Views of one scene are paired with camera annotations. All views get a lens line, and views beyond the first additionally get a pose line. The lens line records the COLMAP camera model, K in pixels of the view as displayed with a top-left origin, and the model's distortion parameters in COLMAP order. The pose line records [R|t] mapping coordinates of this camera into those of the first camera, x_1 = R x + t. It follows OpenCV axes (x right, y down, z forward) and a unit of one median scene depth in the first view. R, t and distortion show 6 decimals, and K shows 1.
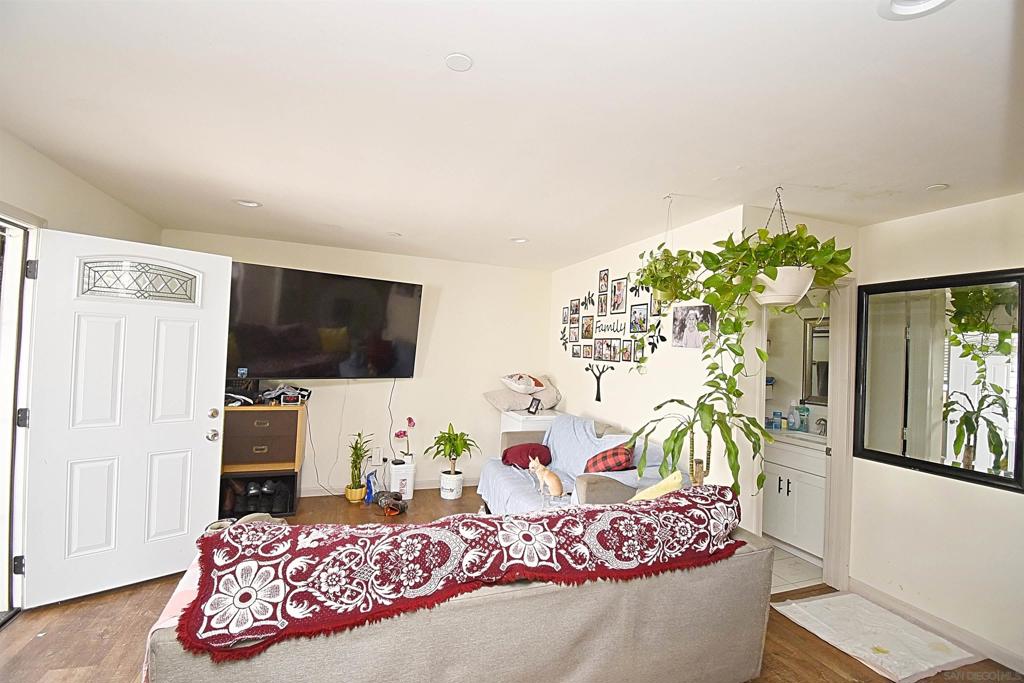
lens RADIAL K [[449.6, 0, 514.6], [0, 449.6, 338.3], [0, 0, 1]] dist [0.015215, -0.021694]
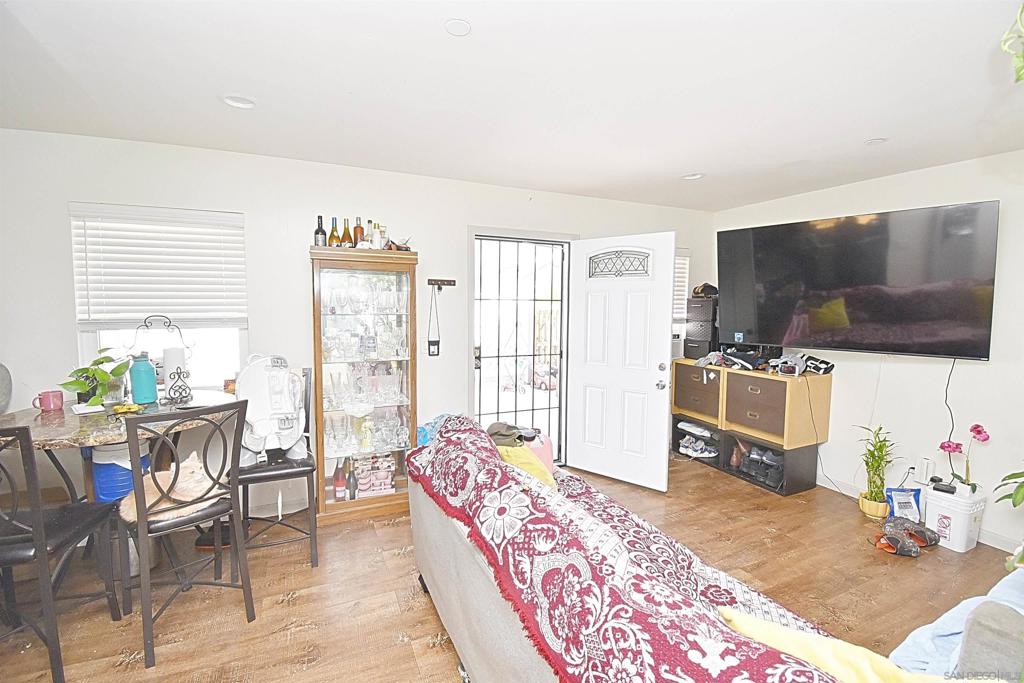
lens RADIAL K [[449.6, 0, 514.6], [0, 449.6, 338.3], [0, 0, 1]] dist [0.015215, -0.021694]
pose [[0.084430, 0.038028, -0.995704, 0.600066], [0.018658, 0.999036, 0.039738, 0.044579], [0.996255, -0.021933, 0.083639, 0.638607]]
